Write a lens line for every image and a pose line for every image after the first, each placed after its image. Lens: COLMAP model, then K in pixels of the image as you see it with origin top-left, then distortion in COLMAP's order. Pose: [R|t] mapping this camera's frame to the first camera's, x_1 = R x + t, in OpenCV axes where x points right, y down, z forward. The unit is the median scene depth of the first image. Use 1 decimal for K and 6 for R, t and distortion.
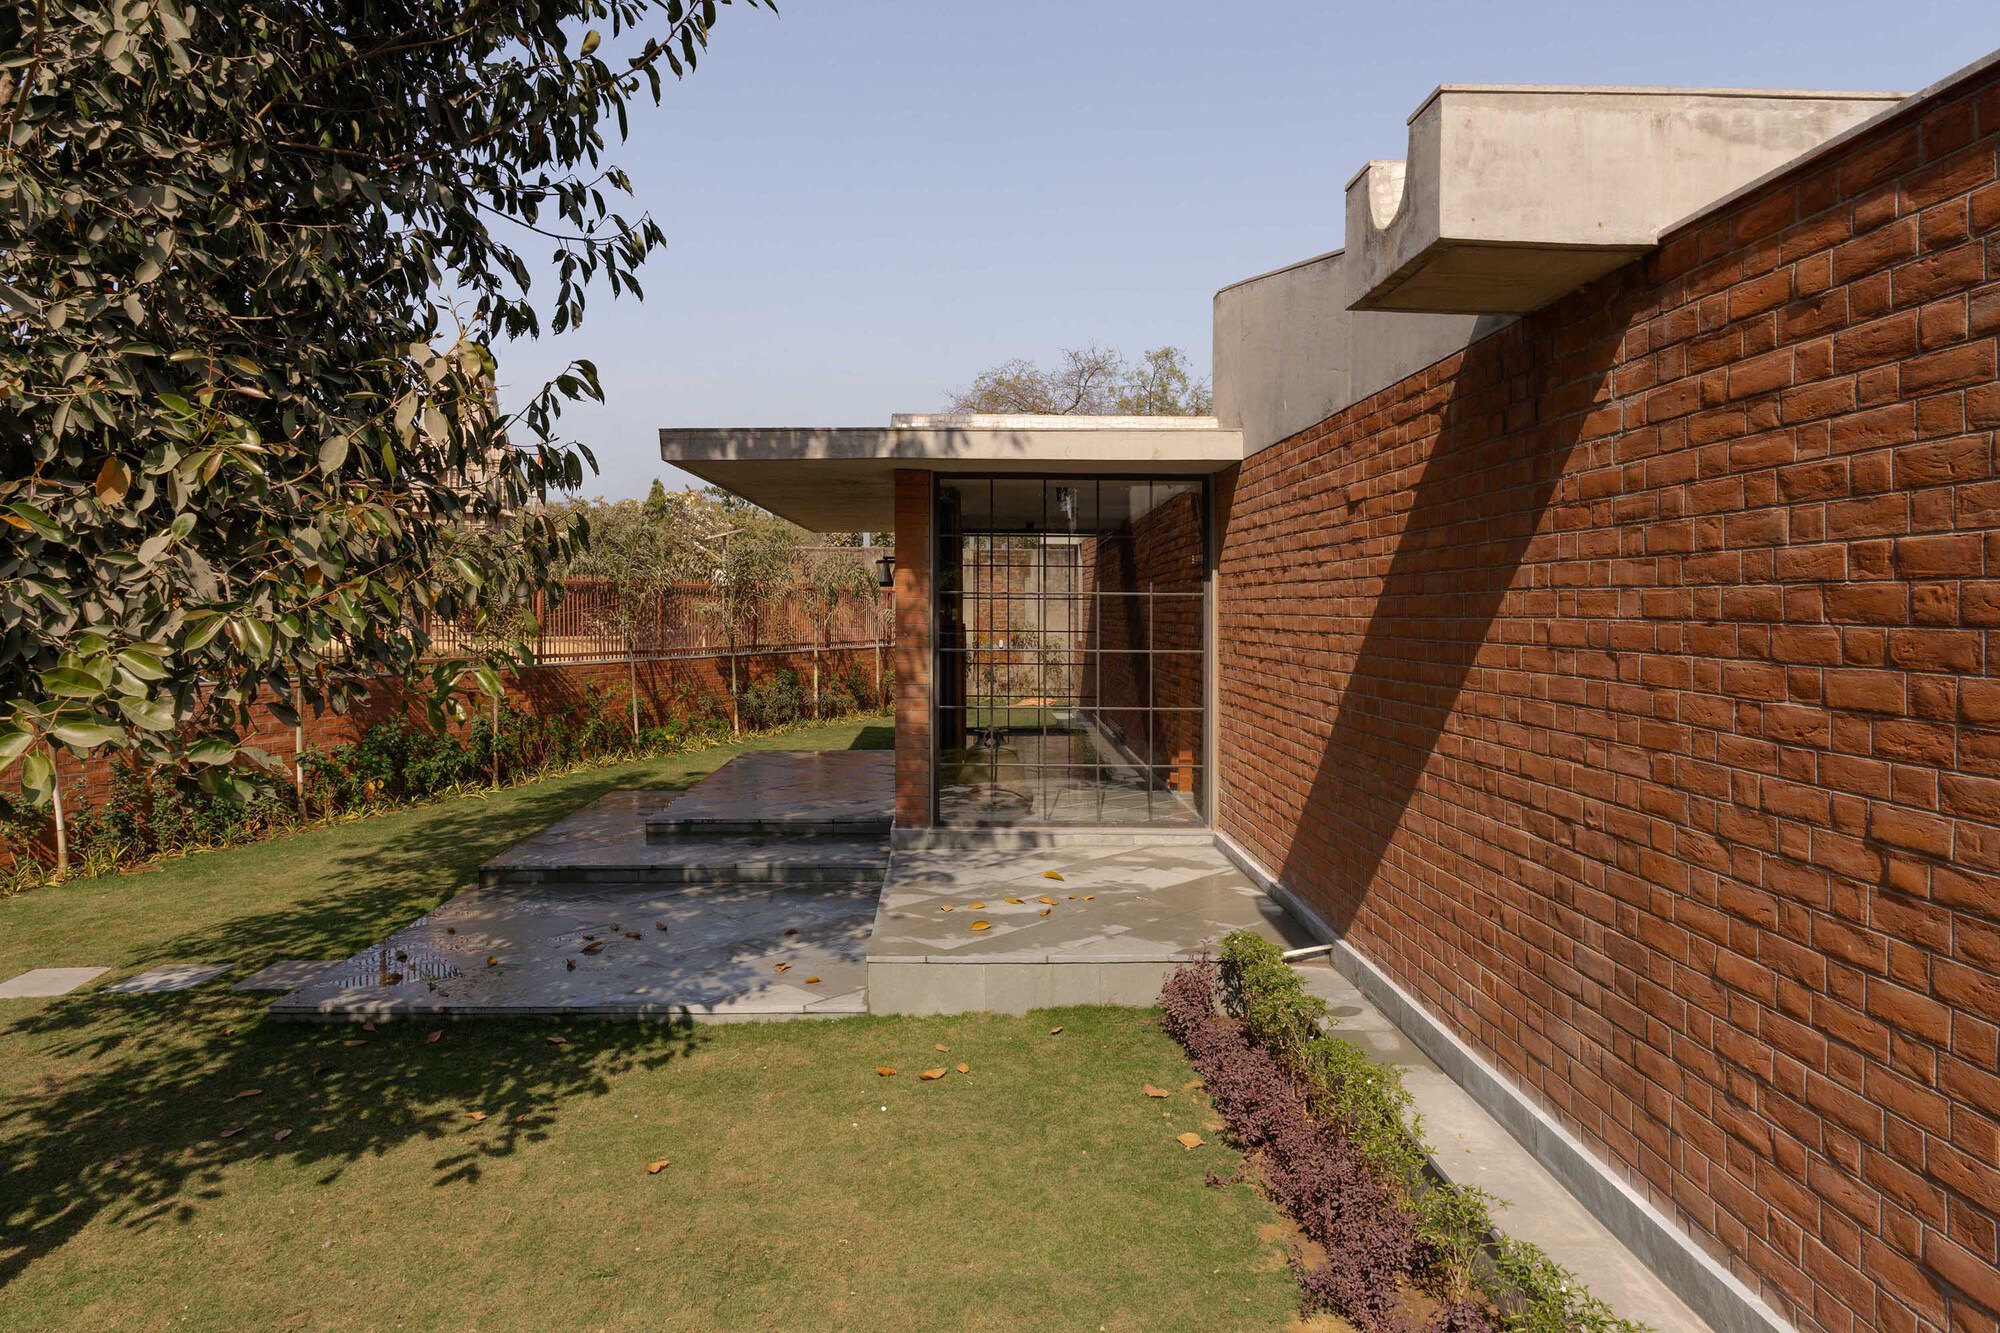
lens RADIAL K [[1250.0, 0, 1002.3], [0, 1250.0, 661.8], [0, 0, 1]] dist [0.002822, 0.000823]
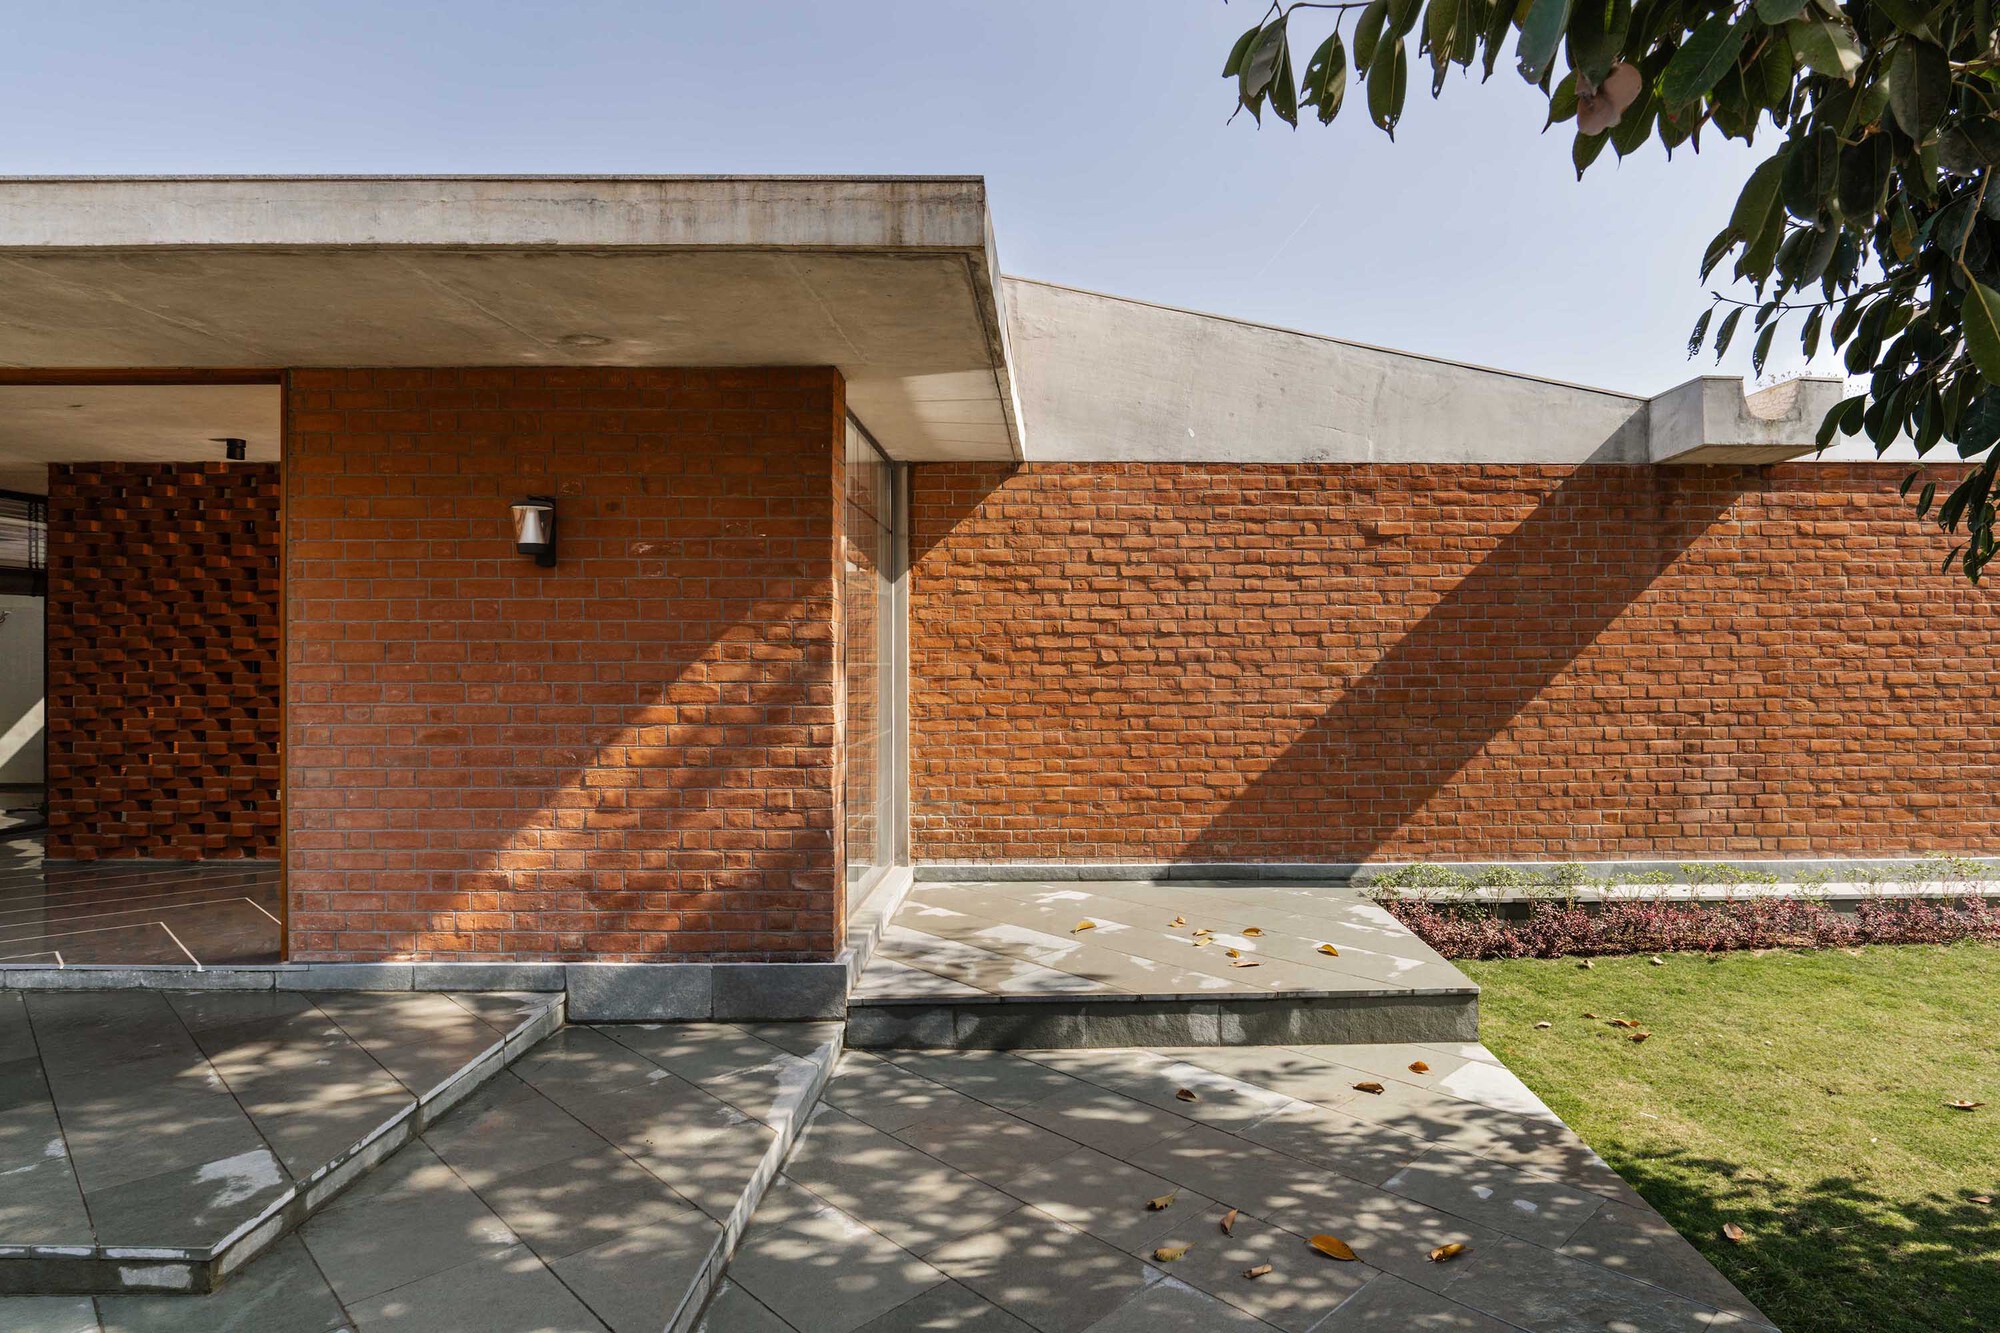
lens RADIAL K [[1171.6, 0, 1002.0], [0, 1171.6, 667.8], [0, 0, 1]] dist [-0.002508, 0.001147]
pose [[-0.004013, -0.020763, 0.999776, -2.005885], [0.046639, 0.998693, 0.020928, -0.059278], [-0.998904, 0.046713, -0.003040, 2.872154]]
